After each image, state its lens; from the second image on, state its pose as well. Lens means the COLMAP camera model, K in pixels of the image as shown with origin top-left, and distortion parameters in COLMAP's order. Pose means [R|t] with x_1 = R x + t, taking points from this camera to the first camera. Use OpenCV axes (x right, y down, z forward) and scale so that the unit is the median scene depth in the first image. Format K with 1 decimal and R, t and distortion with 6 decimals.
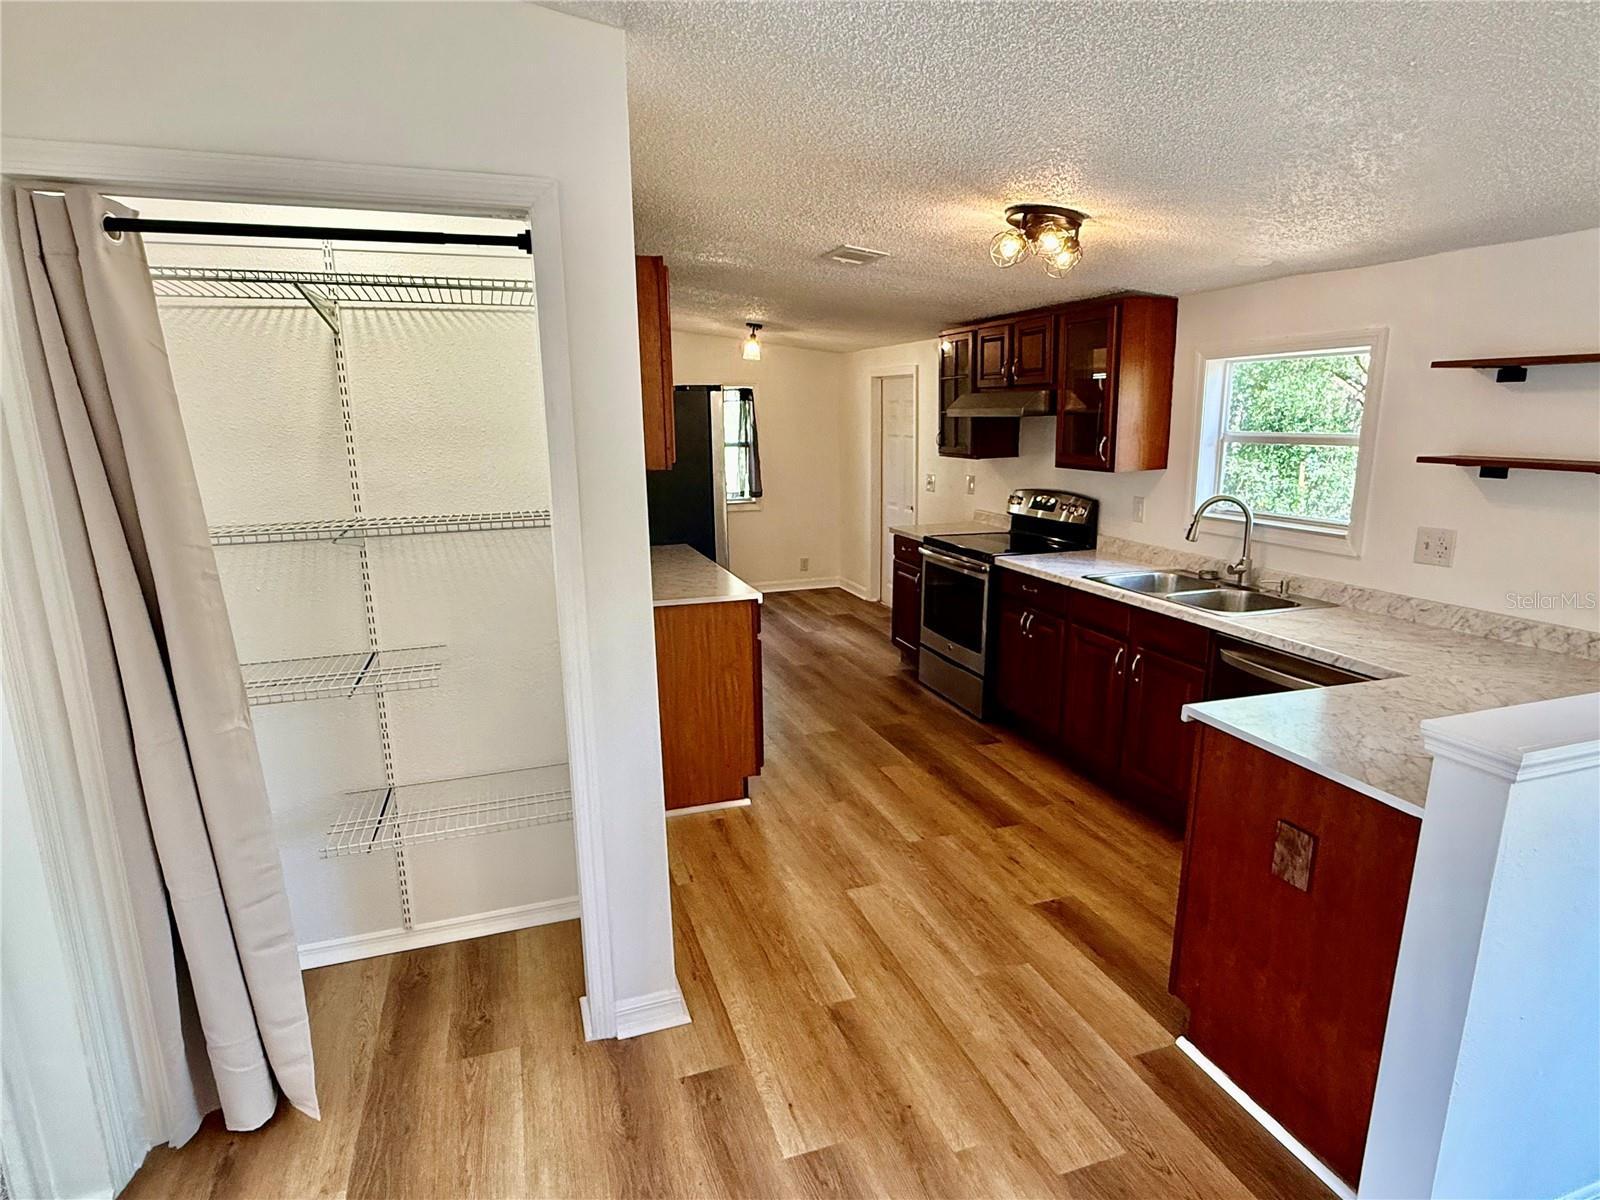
lens RADIAL K [[866.4, 0, 795.7], [0, 866.4, 604.6], [0, 0, 1]] dist [-0.000737, -0.002207]
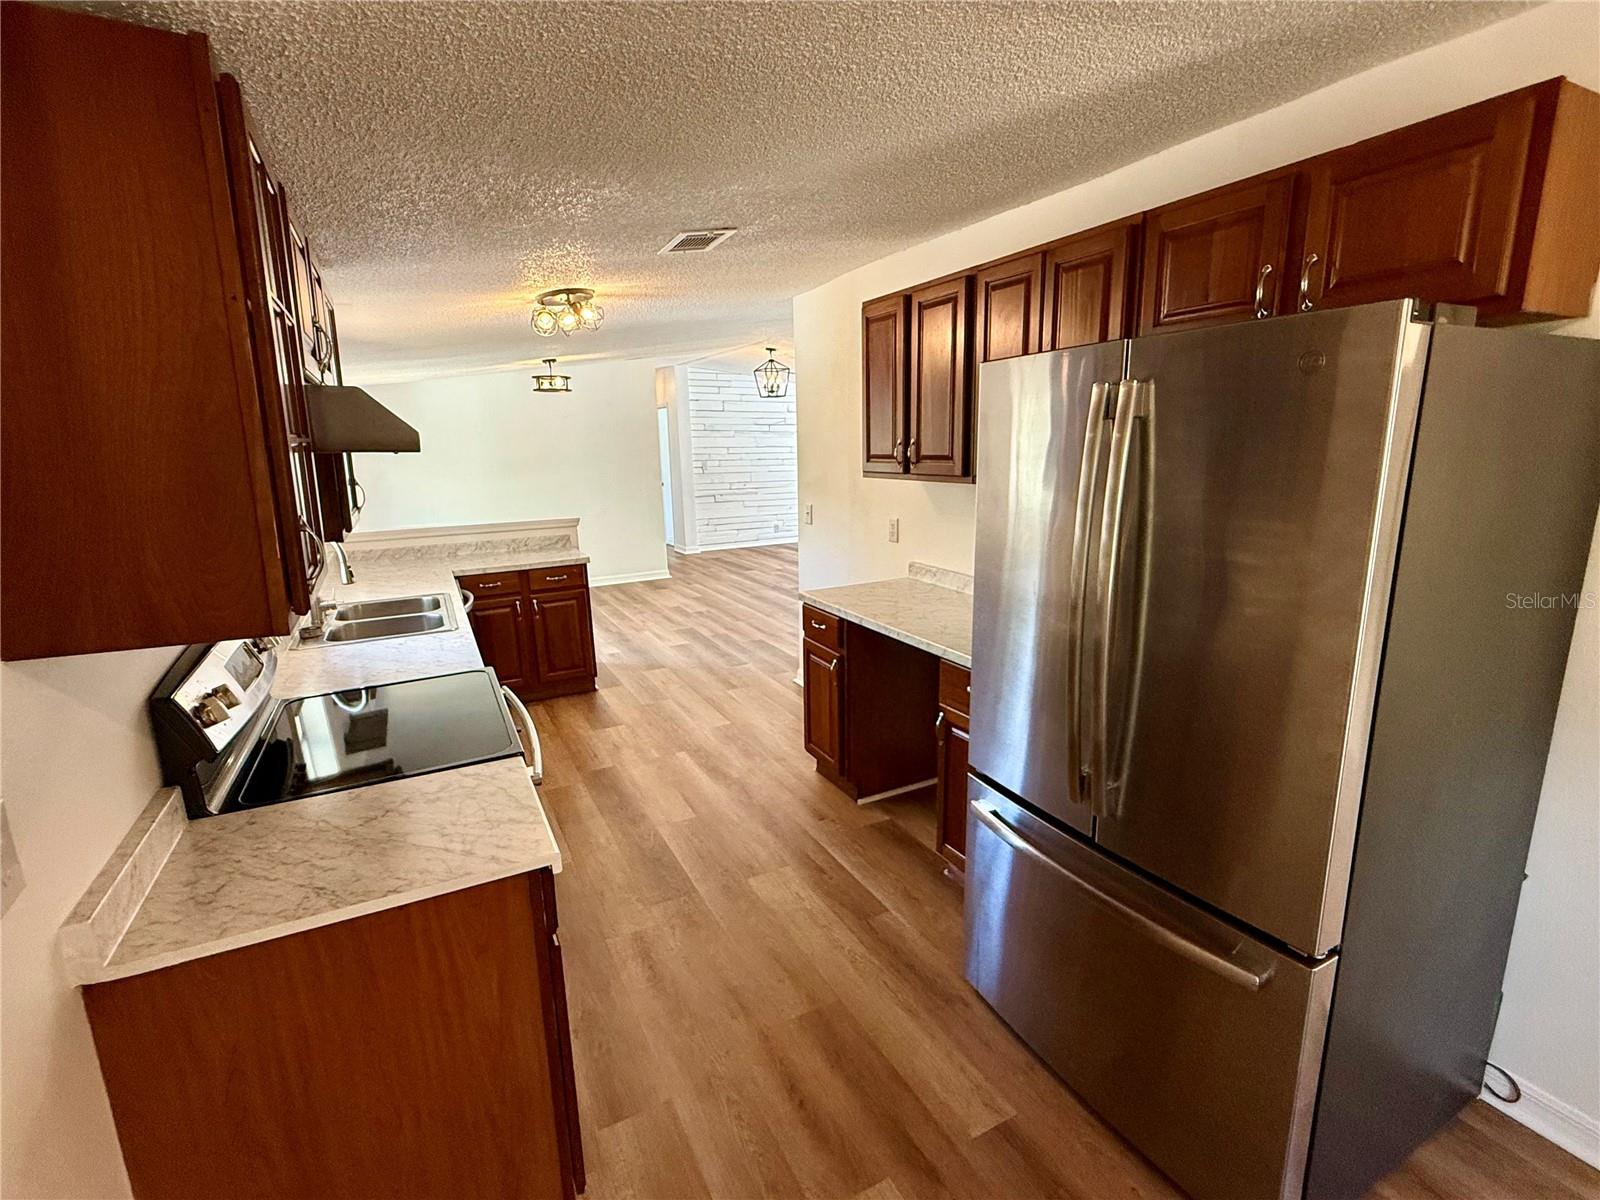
lens RADIAL K [[739.6, 0, 801.2], [0, 739.6, 597.0], [0, 0, 1]] dist [-0.004967, 0.000159]
pose [[-0.987501, 0.061304, -0.145205, 0.089688], [-0.004717, 0.909354, 0.415997, -0.372108], [0.157545, 0.411482, -0.897698, 1.699384]]
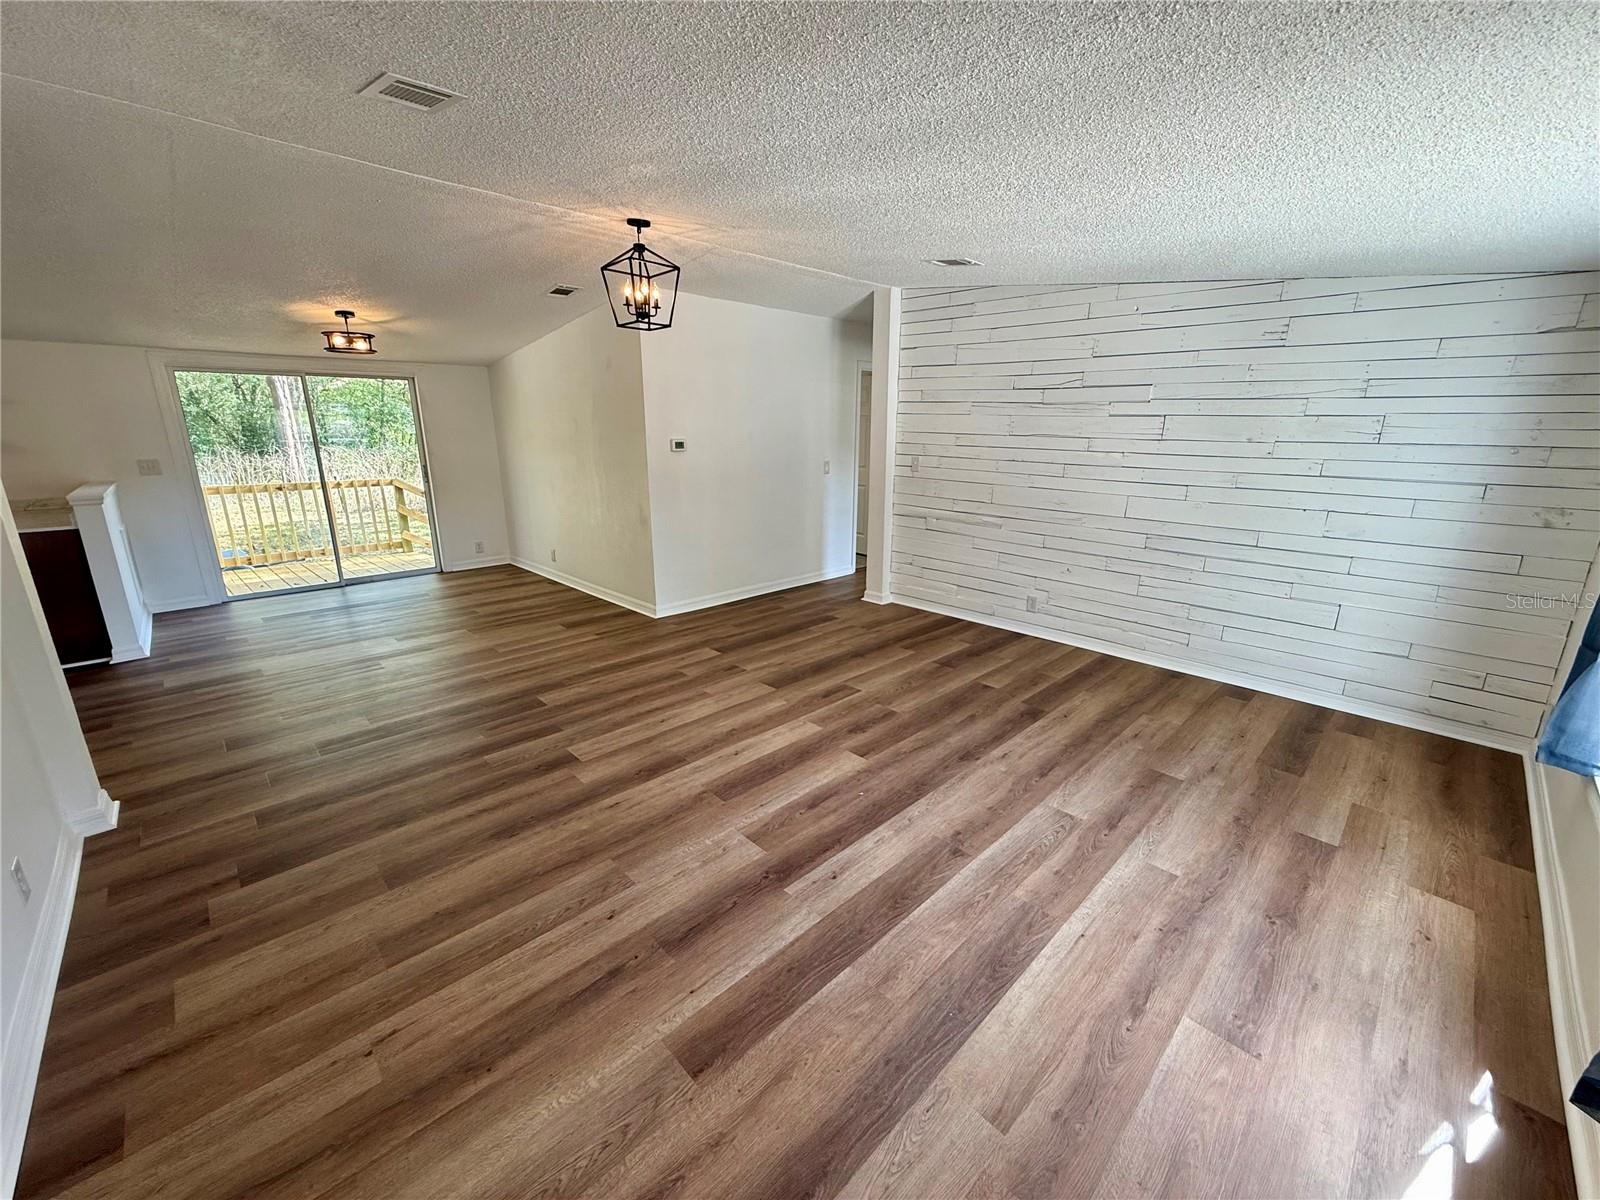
lens RADIAL K [[638.4, 0, 799.5], [0, 638.4, 599.7], [0, 0, 1]] dist [-0.001378, 0.000568]
pose [[-0.431613, -0.226689, 0.873111, -1.148421], [0.194617, 0.921713, 0.335515, 0.089044], [-0.880815, 0.314735, -0.353706, -0.230965]]
